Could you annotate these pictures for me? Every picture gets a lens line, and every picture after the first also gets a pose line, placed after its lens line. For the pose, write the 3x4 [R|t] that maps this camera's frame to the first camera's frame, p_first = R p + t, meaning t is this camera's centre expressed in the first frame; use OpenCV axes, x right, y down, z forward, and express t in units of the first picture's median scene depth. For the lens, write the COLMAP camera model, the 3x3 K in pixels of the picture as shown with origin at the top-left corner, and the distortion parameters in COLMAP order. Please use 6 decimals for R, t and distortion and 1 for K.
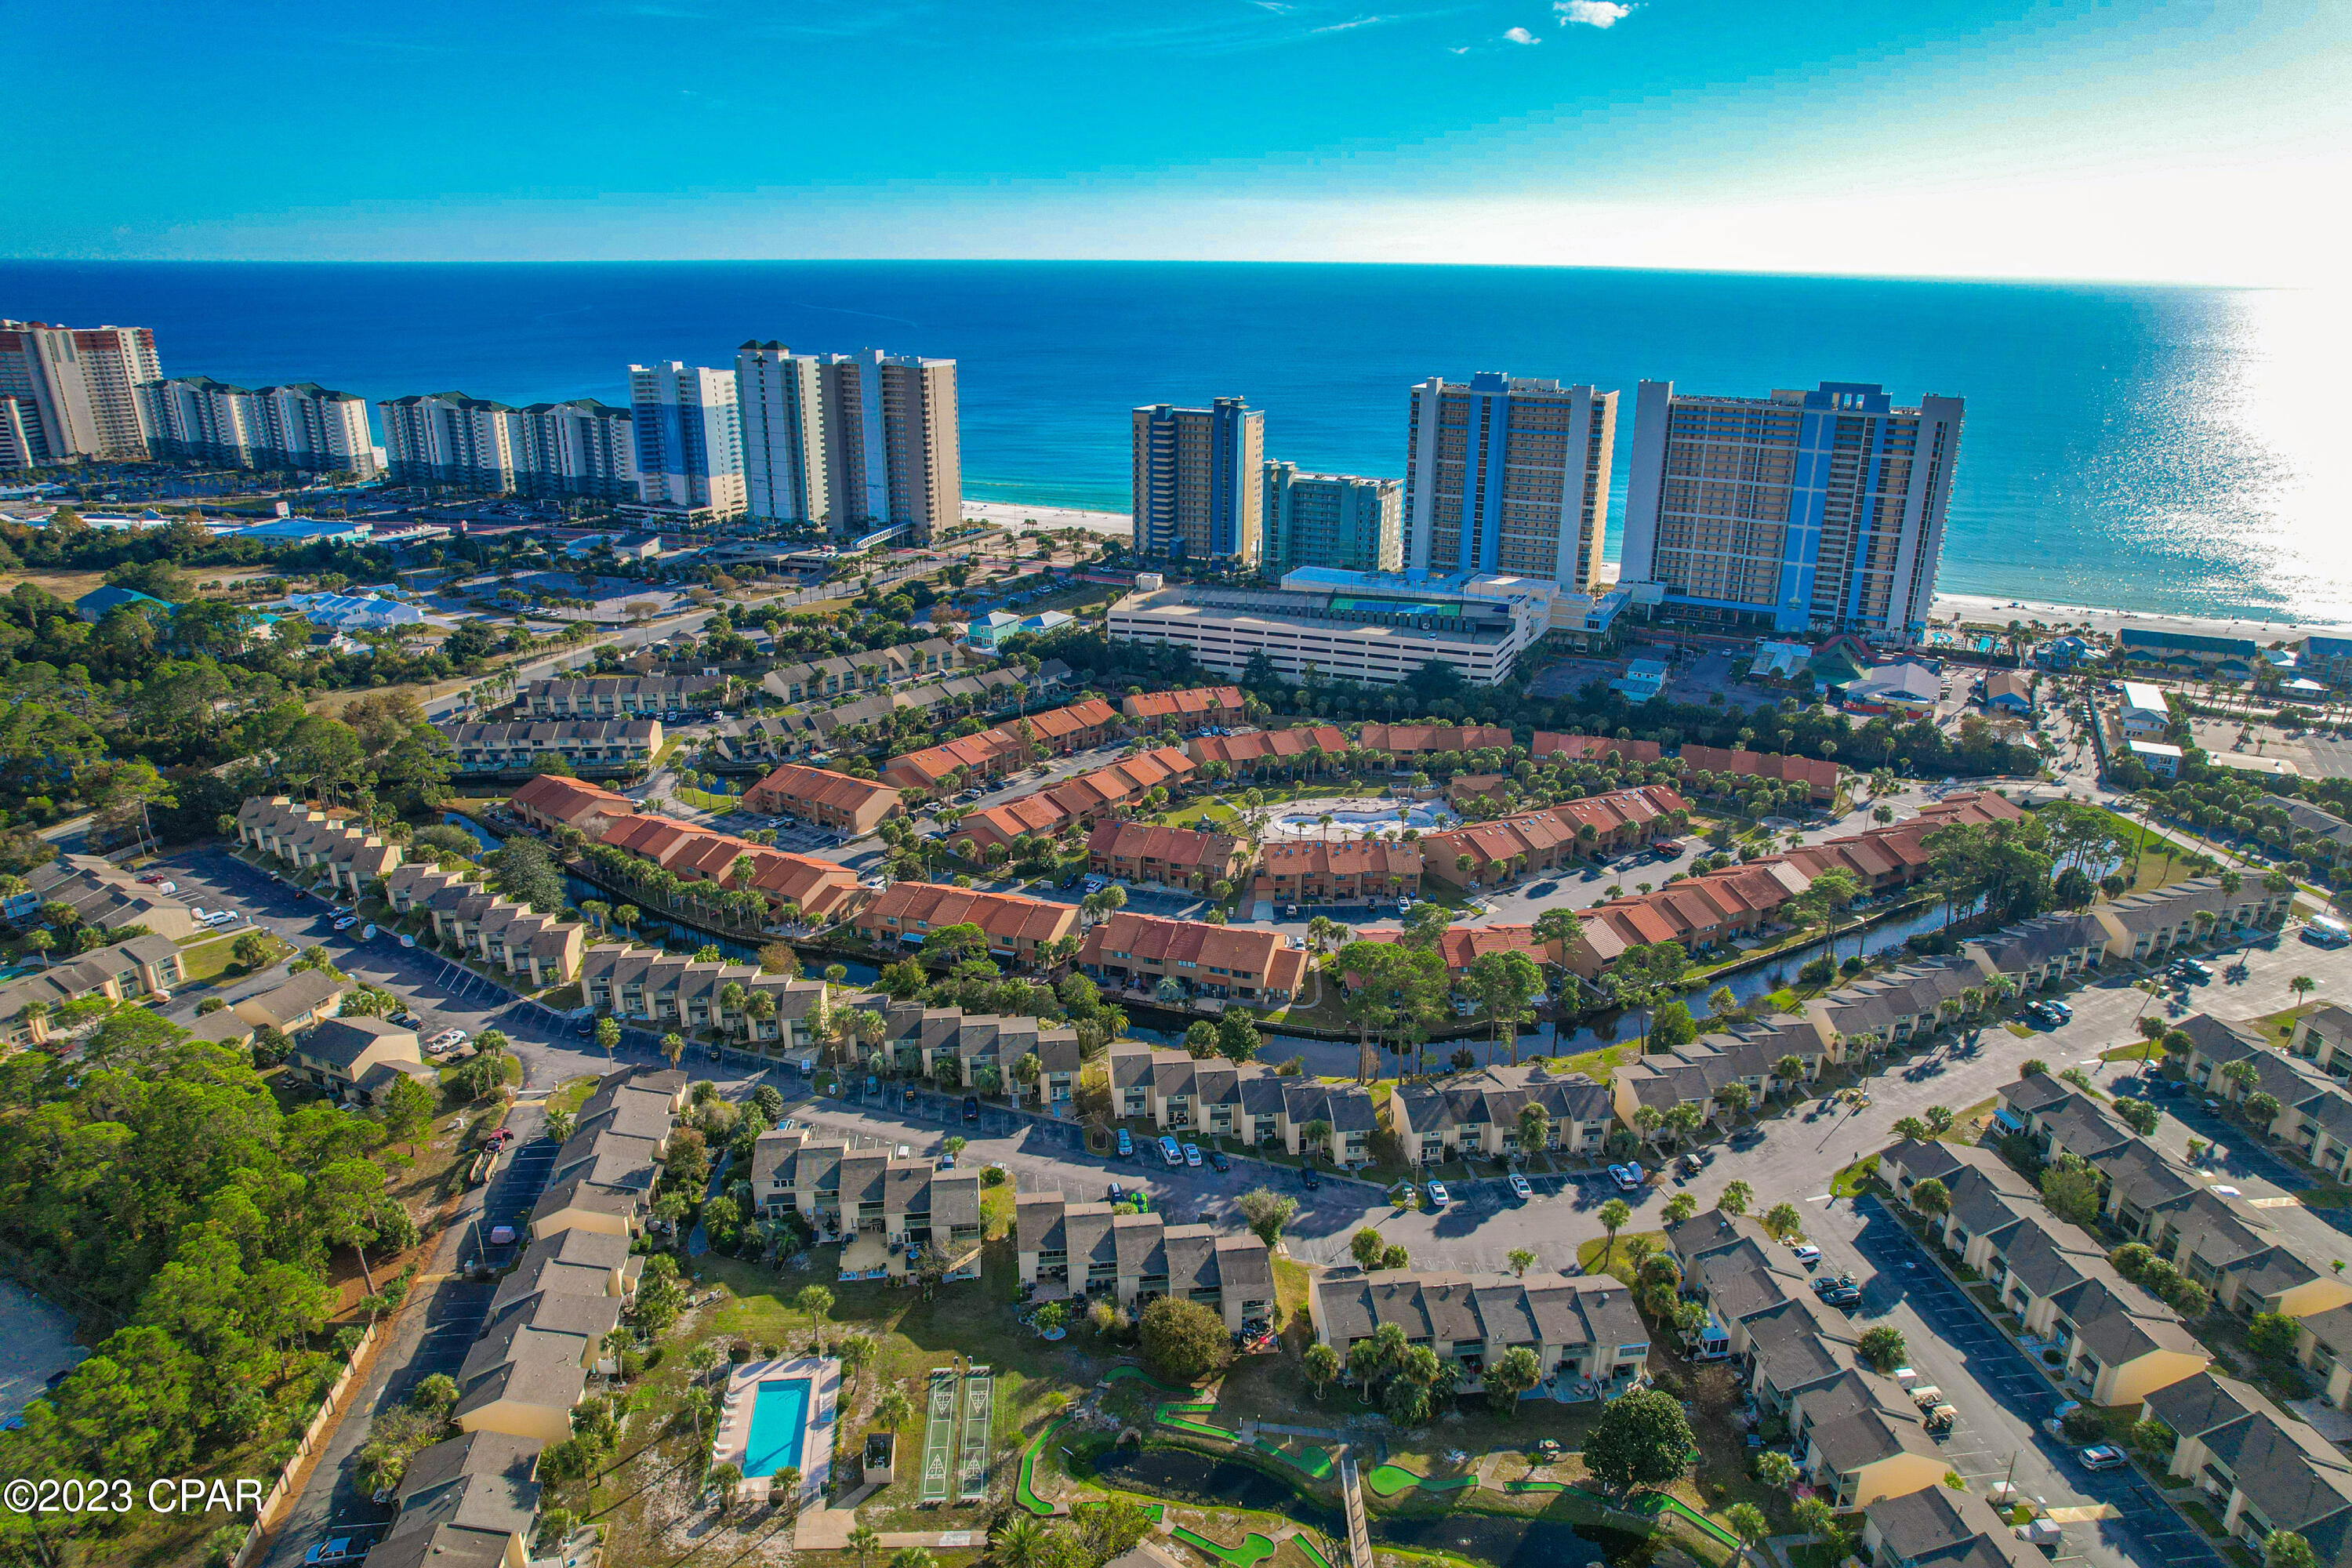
lens RADIAL K [[1505.3, 0, 1185.0], [0, 1505.3, 803.7], [0, 0, 1]] dist [-0.075162, 0.067929]
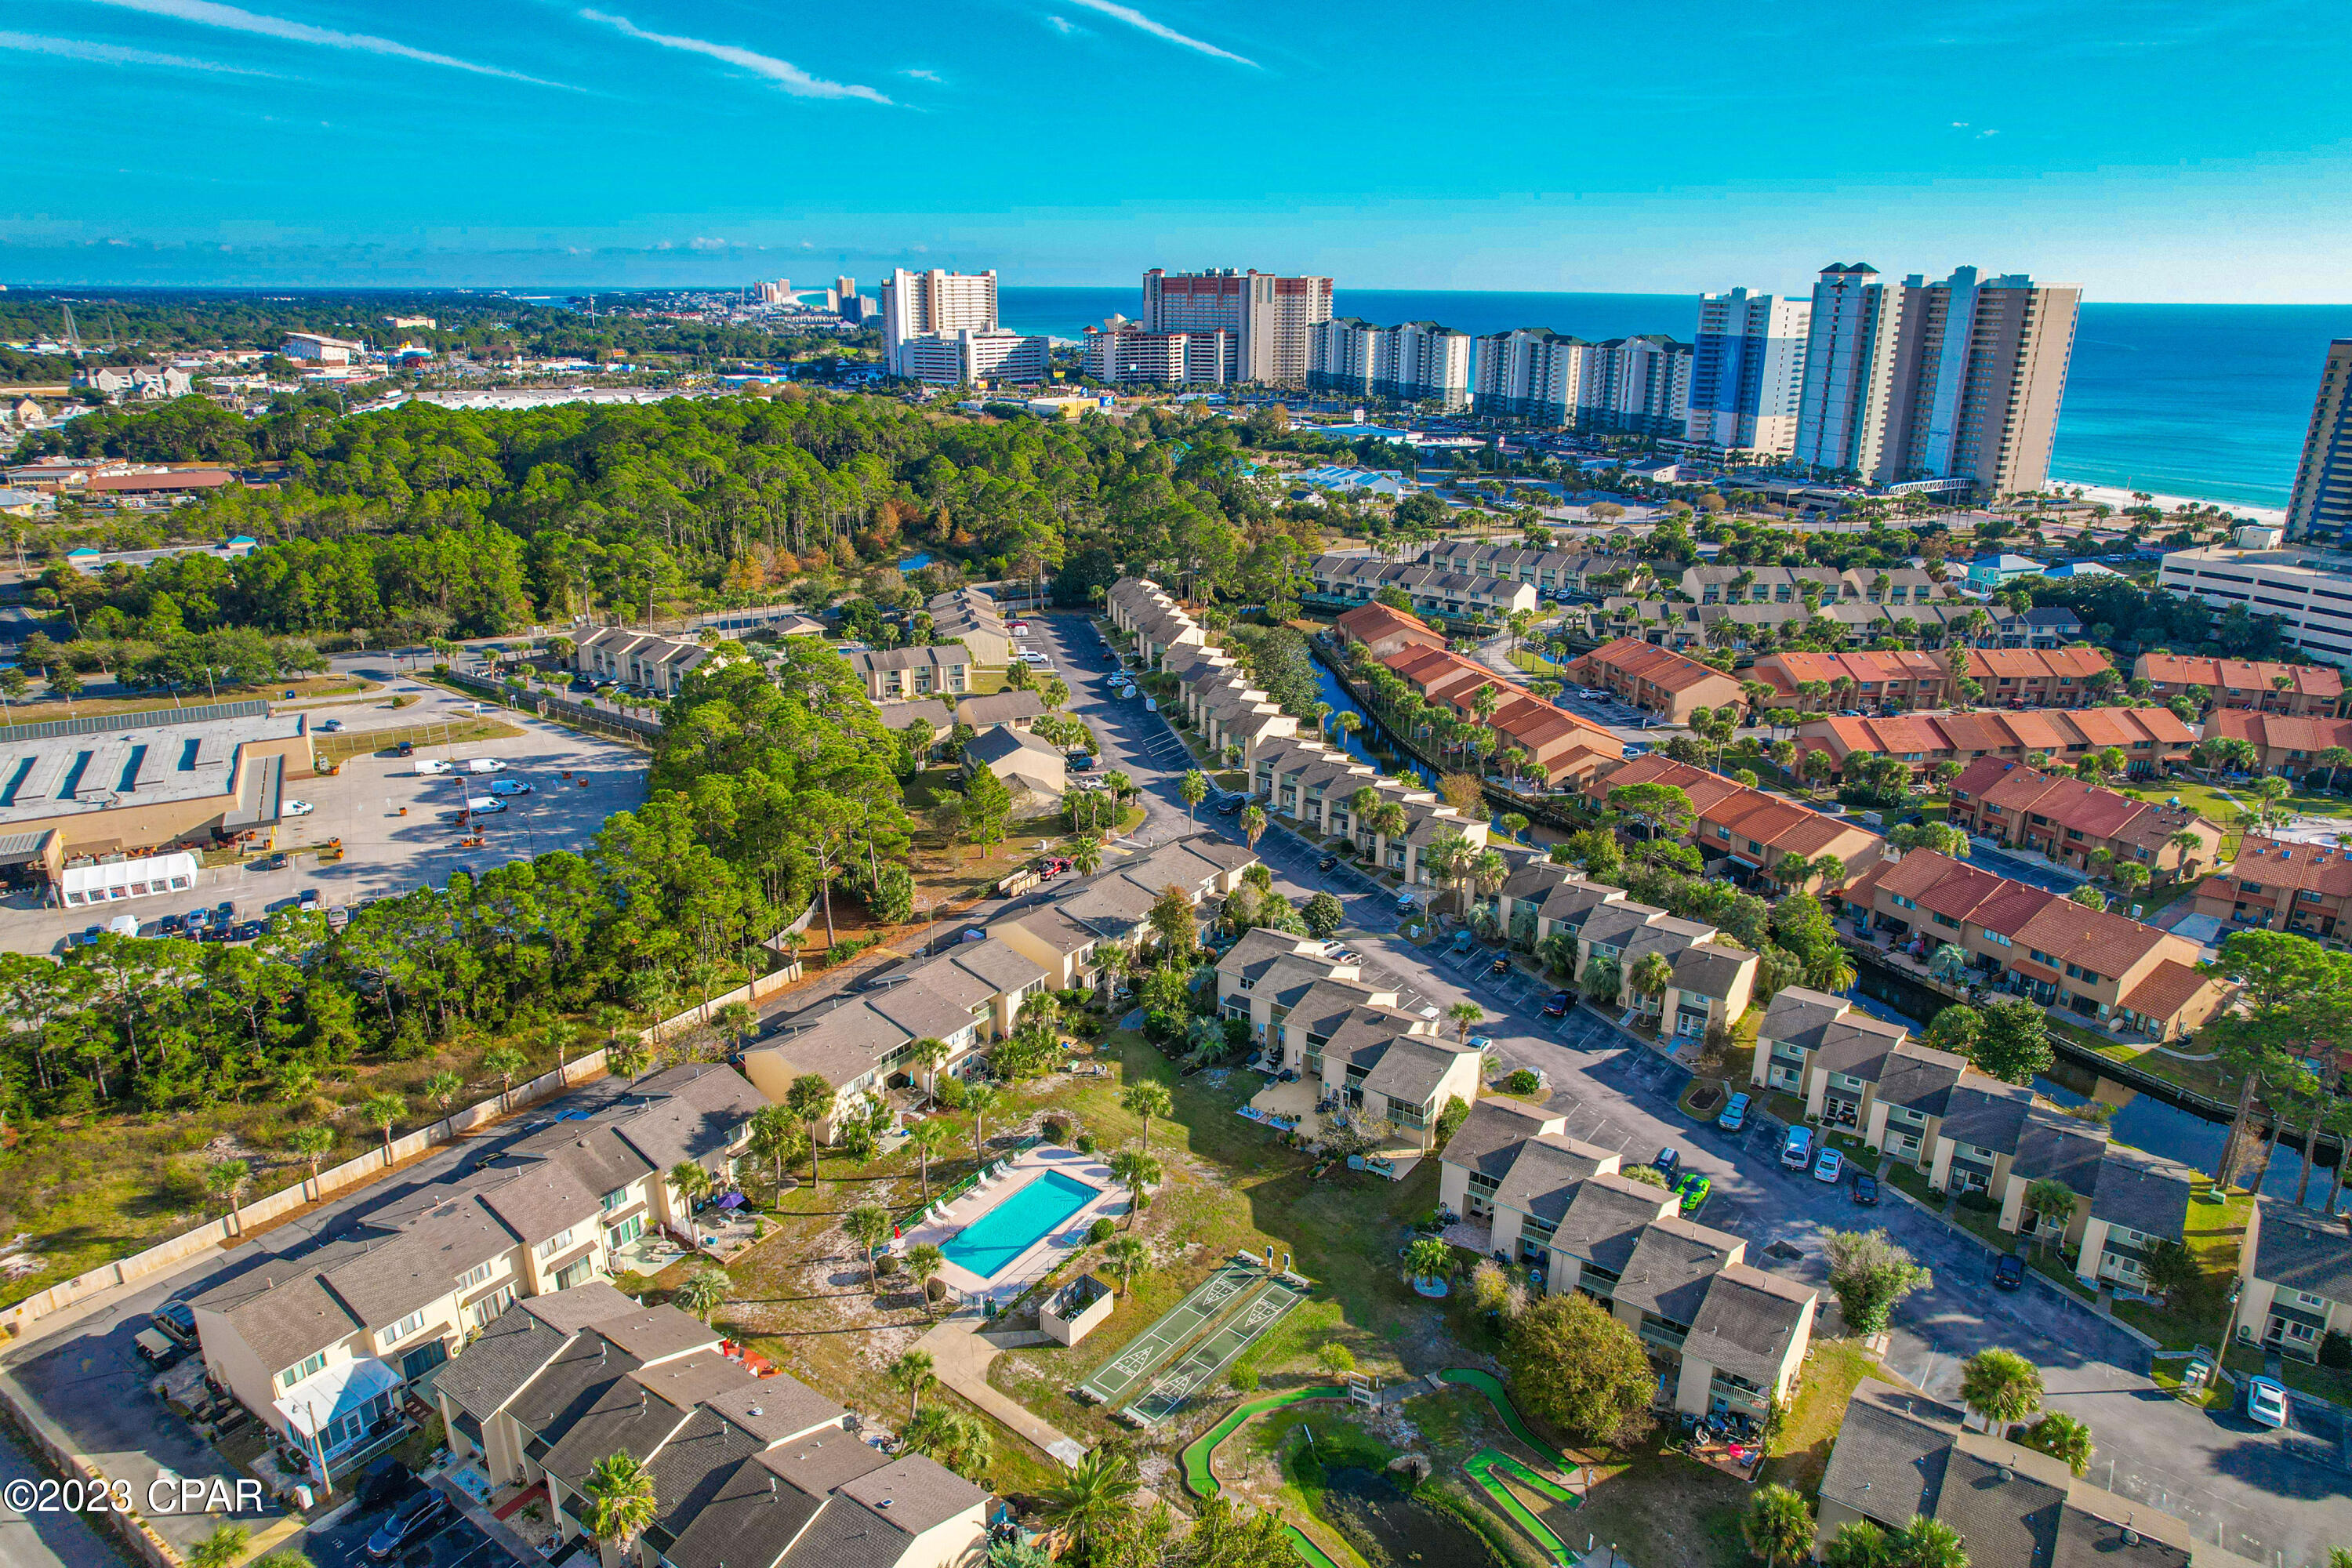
lens RADIAL K [[1505.3, 0, 1183.1], [0, 1505.3, 800.3], [0, 0, 1]] dist [-0.075162, 0.067929]
pose [[0.737242, 0.219494, -0.638980, 0.158374], [-0.236318, 0.969792, 0.060472, 0.108450], [0.632952, 0.106420, 0.766842, 0.328153]]
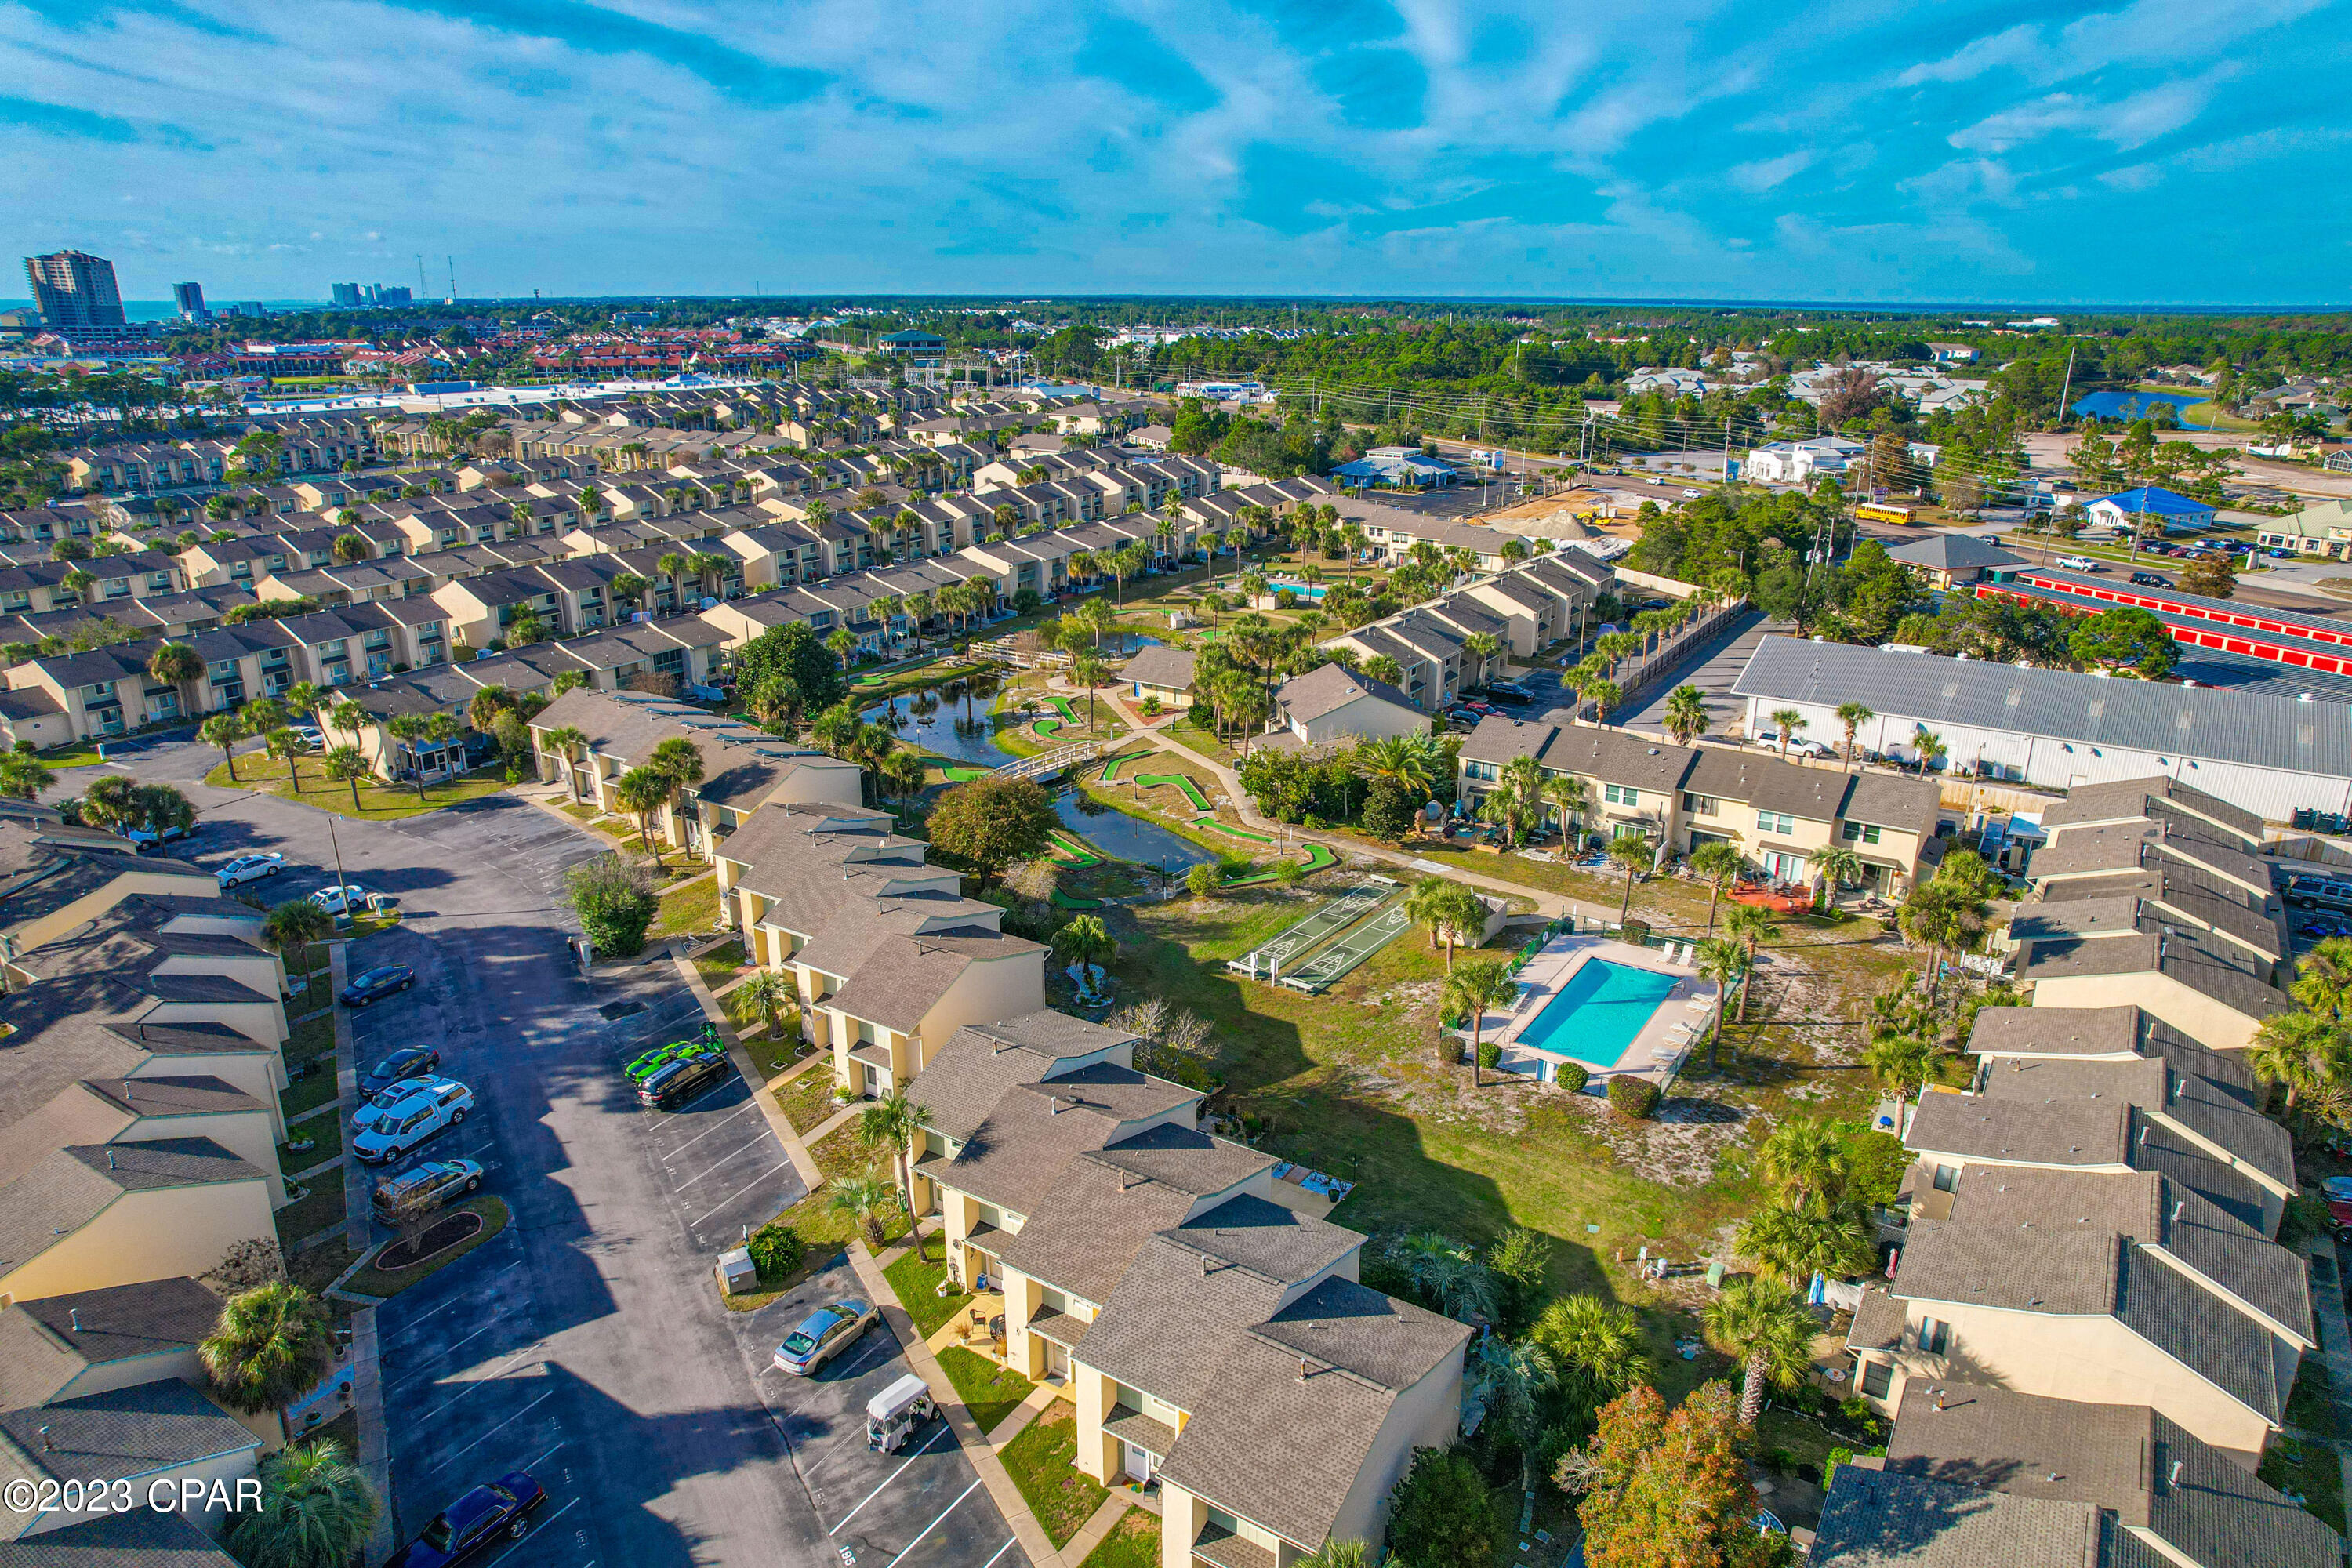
lens RADIAL K [[1505.3, 0, 1185.9], [0, 1505.3, 784.4], [0, 0, 1]] dist [-0.075162, 0.067929]
pose [[-0.762619, -0.211487, 0.611298, -0.351646], [0.216806, 0.806806, 0.549600, -0.001037], [-0.609432, 0.551669, -0.569434, 0.996364]]
